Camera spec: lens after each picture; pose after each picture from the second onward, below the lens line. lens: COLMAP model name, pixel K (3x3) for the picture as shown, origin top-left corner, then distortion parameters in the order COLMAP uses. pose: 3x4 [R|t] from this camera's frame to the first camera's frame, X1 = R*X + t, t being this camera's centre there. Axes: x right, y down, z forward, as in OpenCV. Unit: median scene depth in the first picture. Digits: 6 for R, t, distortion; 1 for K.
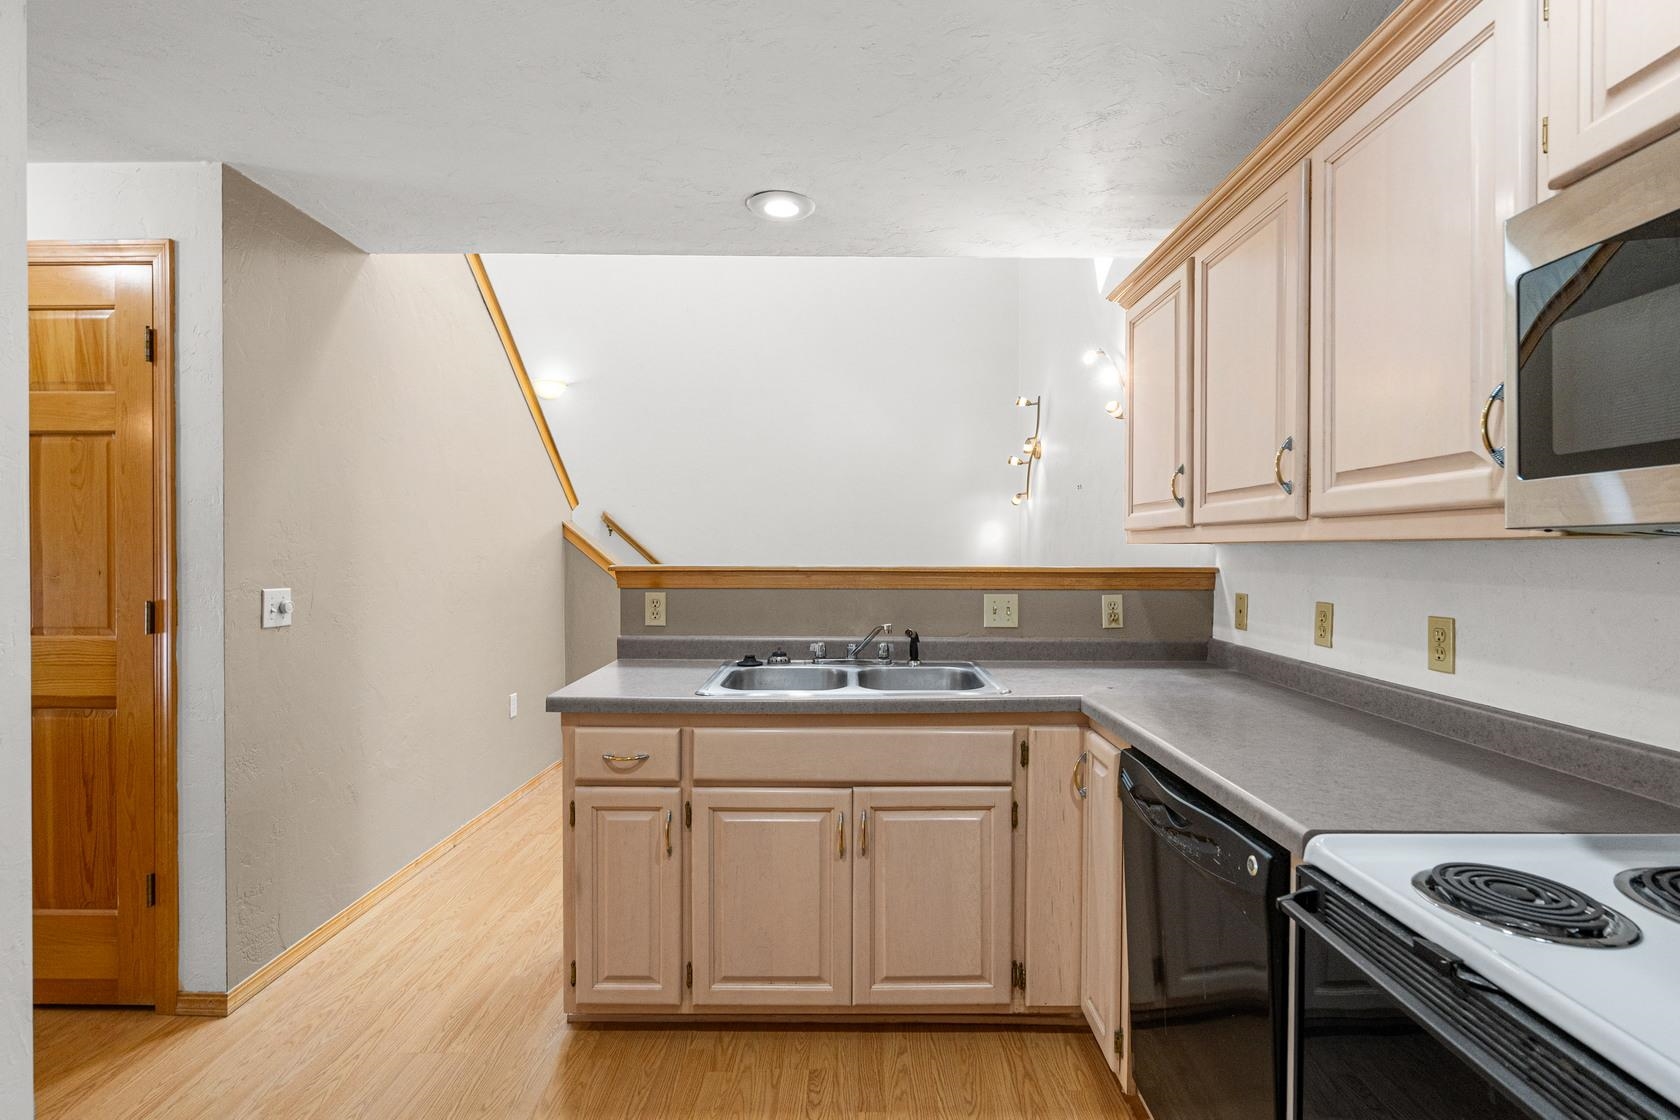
lens RADIAL K [[767.6, 0, 849.4], [0, 767.6, 558.1], [0, 0, 1]] dist [-0.005362, 0.003579]
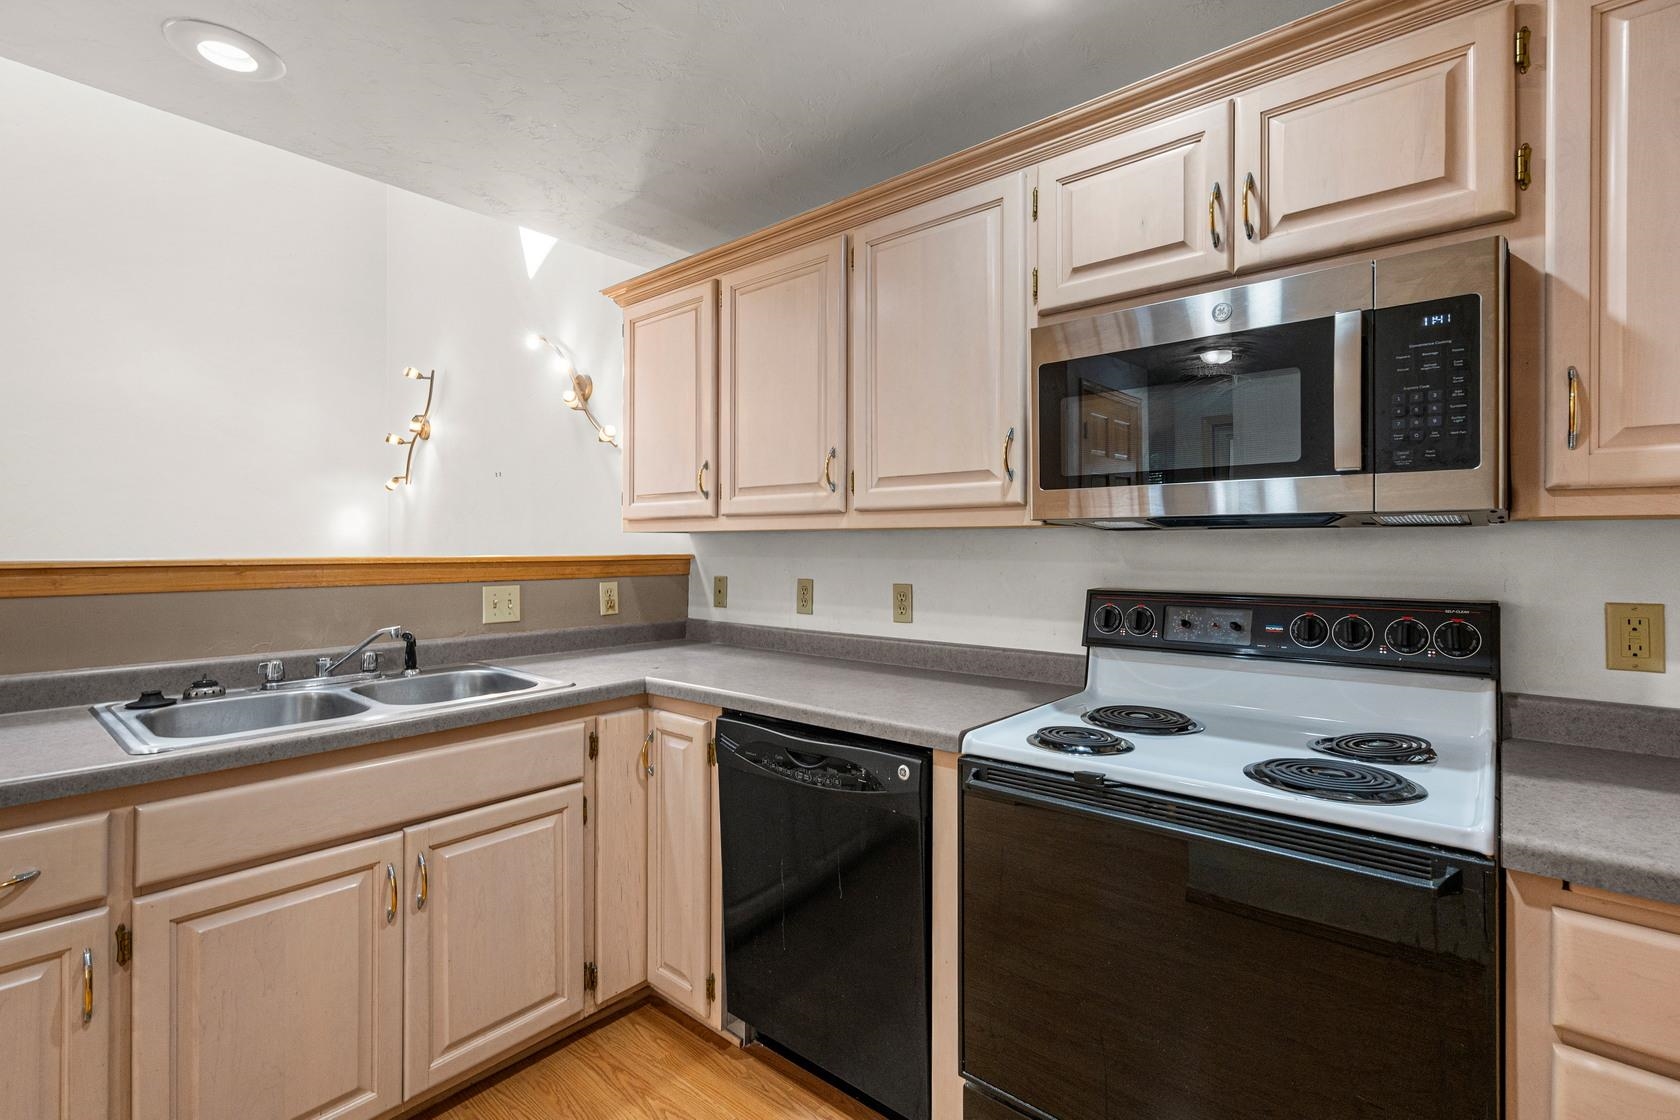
lens RADIAL K [[767.6, 0, 851.1], [0, 767.6, 549.7], [0, 0, 1]] dist [-0.005362, 0.003579]
pose [[0.647468, -0.004842, 0.762077, -0.302286], [0.009167, 0.999957, -0.001435, 0.011473], [-0.762038, 0.007915, 0.647484, 0.120751]]
